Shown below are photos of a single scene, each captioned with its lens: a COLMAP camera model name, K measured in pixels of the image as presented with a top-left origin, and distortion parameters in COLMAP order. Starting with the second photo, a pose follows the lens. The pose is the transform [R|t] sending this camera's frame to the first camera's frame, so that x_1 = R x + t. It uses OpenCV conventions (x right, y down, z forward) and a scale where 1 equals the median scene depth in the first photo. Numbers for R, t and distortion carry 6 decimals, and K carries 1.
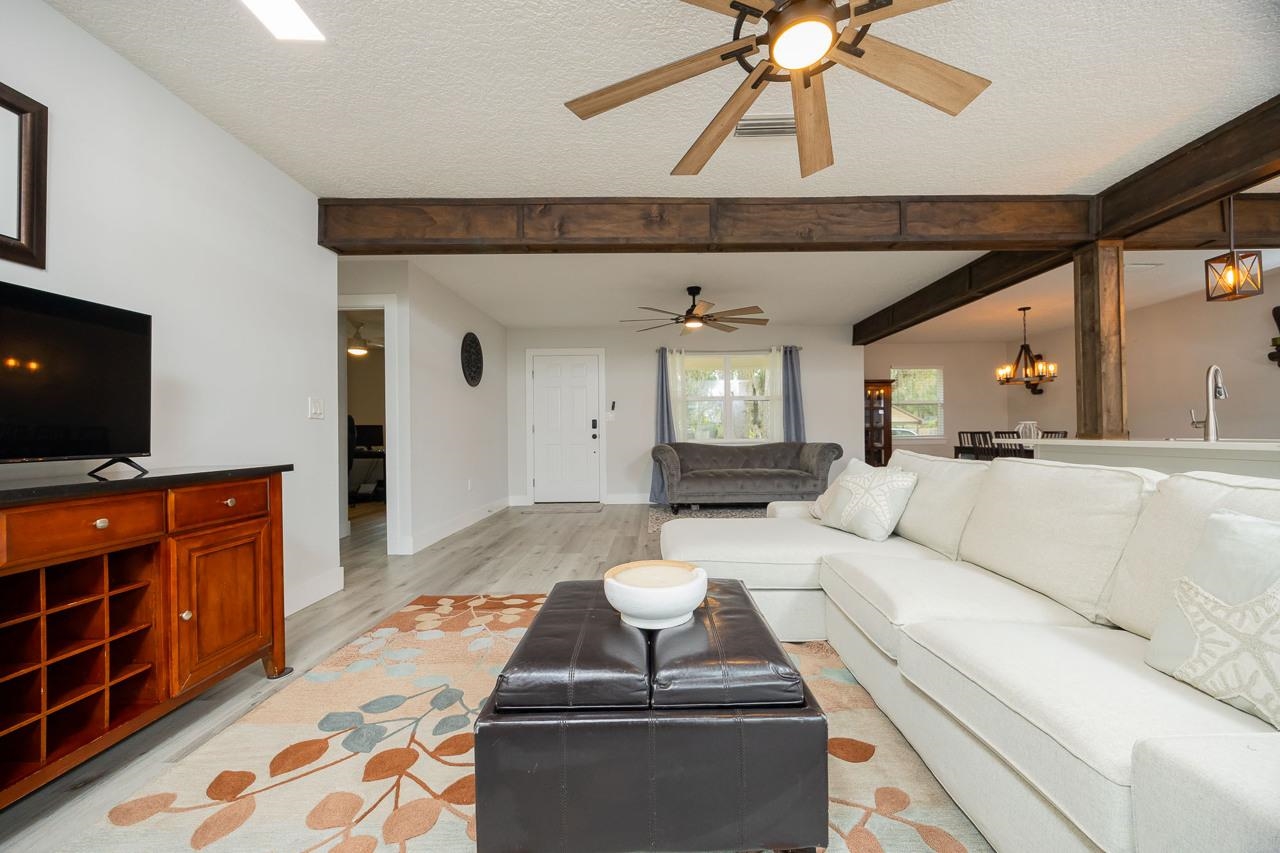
lens RADIAL K [[557.6, 0, 640.0], [0, 557.6, 426.5], [0, 0, 1]] dist [-0.016267, -0.000109]
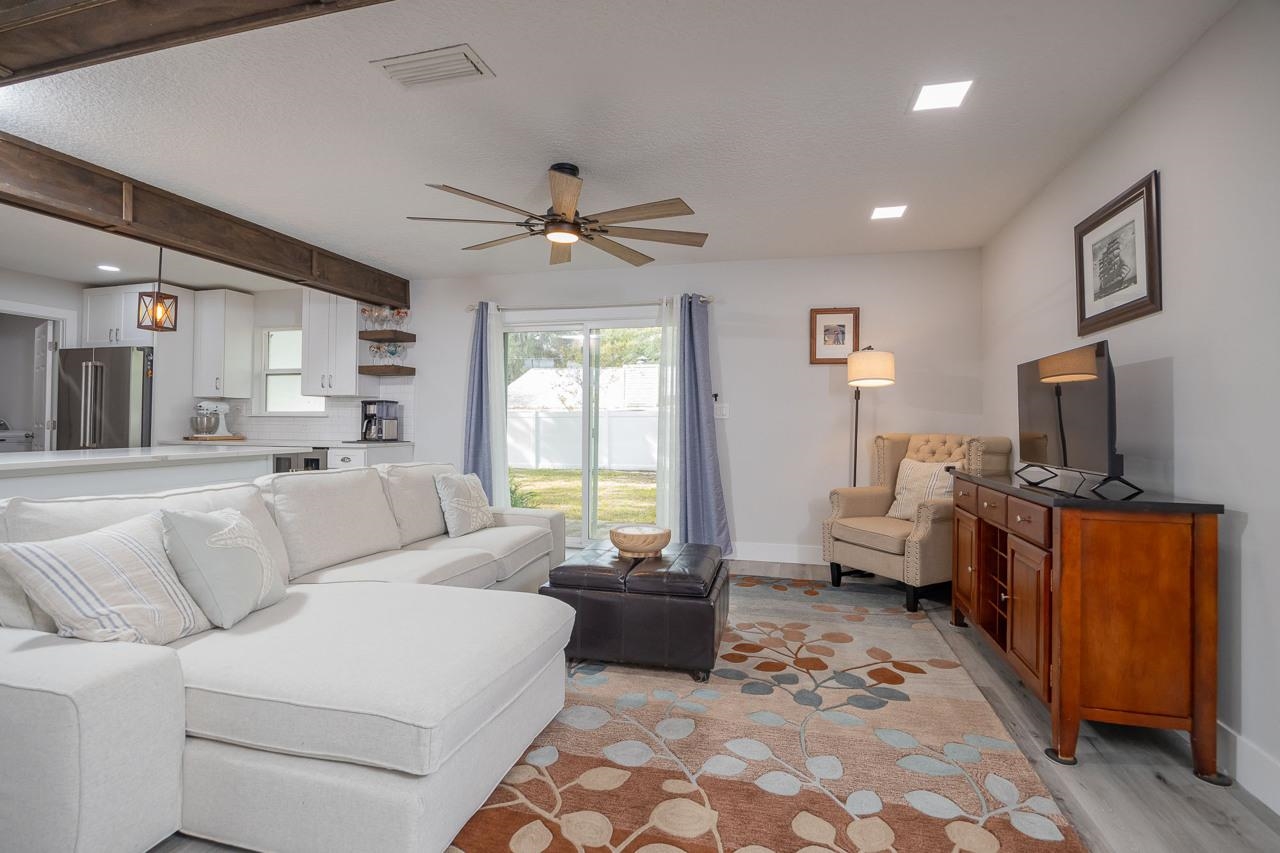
lens RADIAL K [[557.6, 0, 640.0], [0, 557.6, 426.5], [0, 0, 1]] dist [-0.016267, -0.000109]
pose [[-0.977641, -0.003079, 0.210257, -0.279063], [-0.005715, 0.999913, -0.011930, -0.013415], [-0.210202, -0.012864, -0.977573, 2.299509]]
